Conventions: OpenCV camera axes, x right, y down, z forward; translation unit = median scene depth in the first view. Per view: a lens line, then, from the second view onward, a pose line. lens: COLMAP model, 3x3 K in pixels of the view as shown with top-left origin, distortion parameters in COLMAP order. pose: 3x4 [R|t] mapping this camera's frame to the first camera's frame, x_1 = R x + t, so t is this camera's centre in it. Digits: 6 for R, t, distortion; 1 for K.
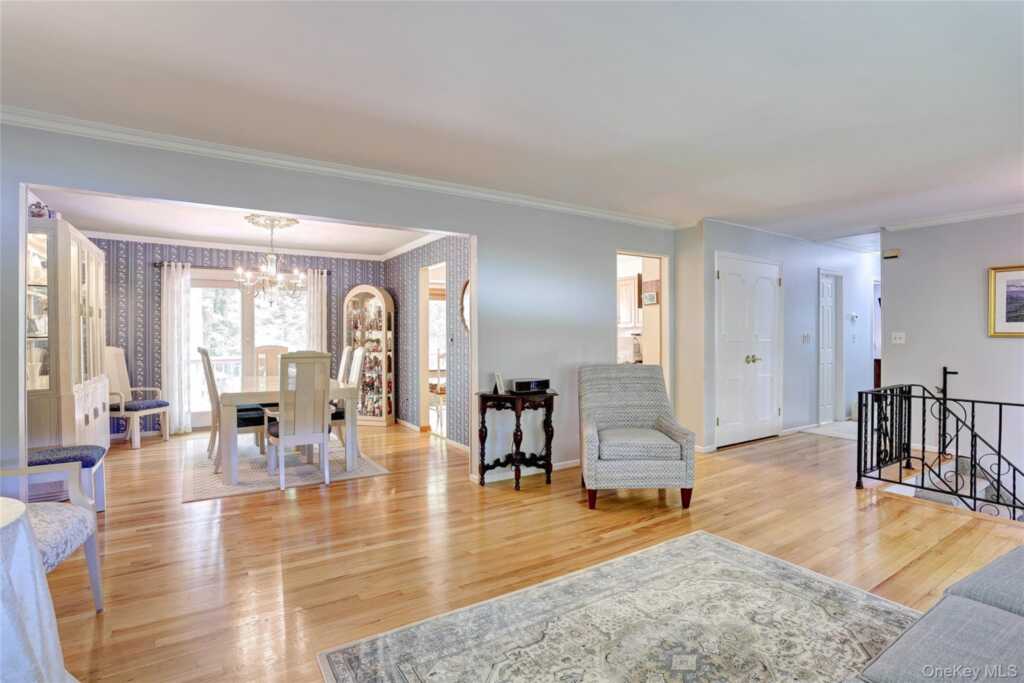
lens RADIAL K [[498.3, 0, 512.0], [0, 498.3, 341.5], [0, 0, 1]] dist [-0.084086, 0.038382]
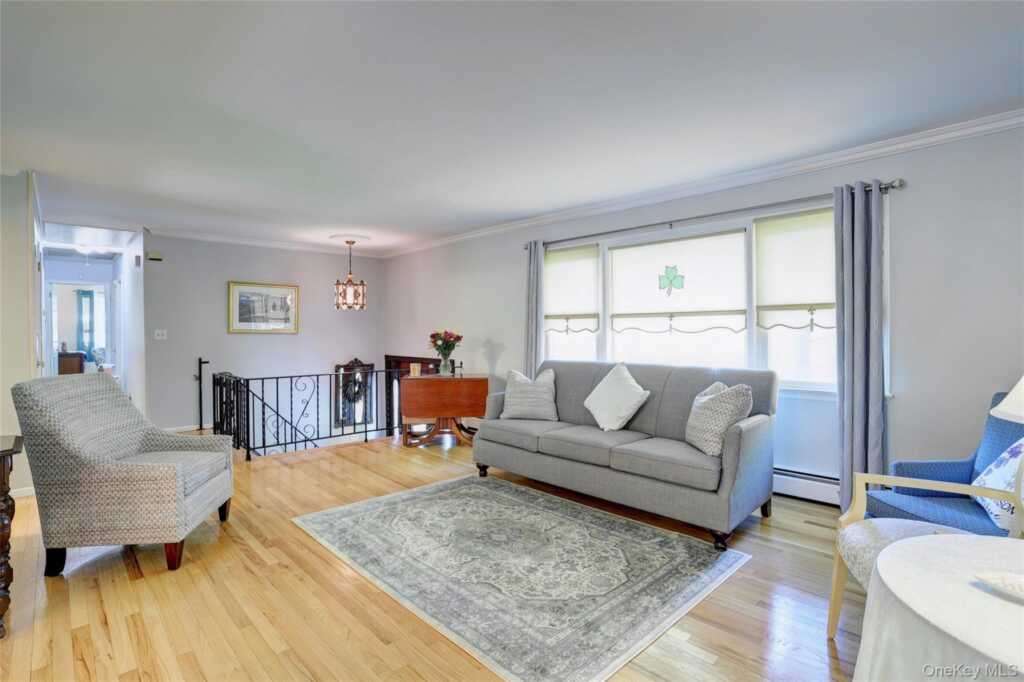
lens RADIAL K [[498.3, 0, 512.0], [0, 498.3, 341.0], [0, 0, 1]] dist [-0.084086, 0.038382]
pose [[-0.198365, -0.016857, 0.979983, -0.699145], [0.017306, 0.999636, 0.020698, -0.002471], [-0.979976, 0.021065, -0.198001, 0.729833]]
